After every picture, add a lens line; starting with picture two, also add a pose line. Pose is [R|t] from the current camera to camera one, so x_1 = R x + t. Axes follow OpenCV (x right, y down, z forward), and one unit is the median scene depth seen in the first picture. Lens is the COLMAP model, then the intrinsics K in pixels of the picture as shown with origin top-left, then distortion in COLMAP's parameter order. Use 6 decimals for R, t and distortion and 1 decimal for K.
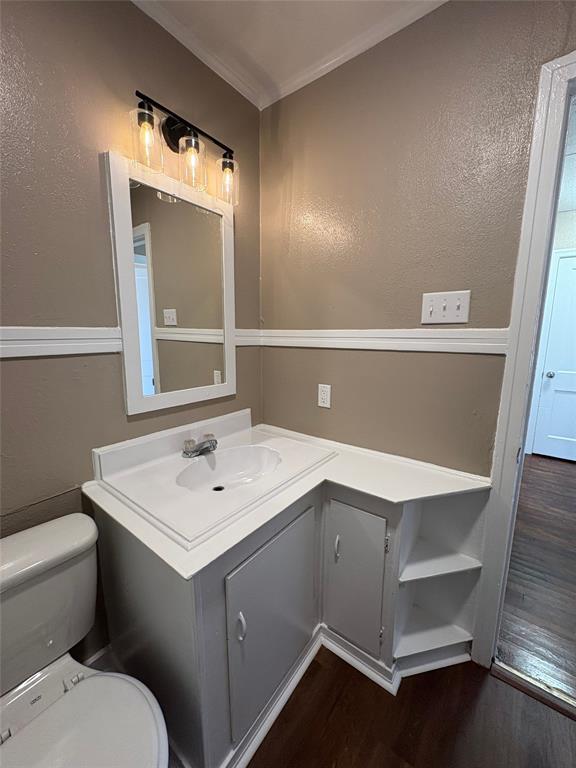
lens RADIAL K [[308.3, 0, 288.0], [0, 308.3, 384.0], [0, 0, 1]] dist [0.008357, -0.000030]
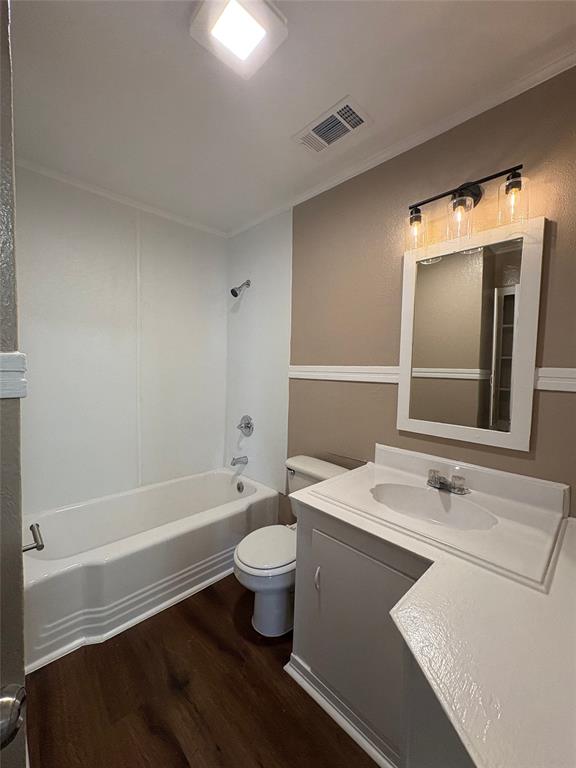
lens RADIAL K [[308.3, 0, 288.0], [0, 308.3, 384.0], [0, 0, 1]] dist [0.008357, -0.000030]
pose [[-0.134977, 0.051024, -0.989534, 0.807218], [-0.181613, 0.980481, 0.075330, -0.101445], [0.974063, 0.189880, -0.123076, 0.594243]]
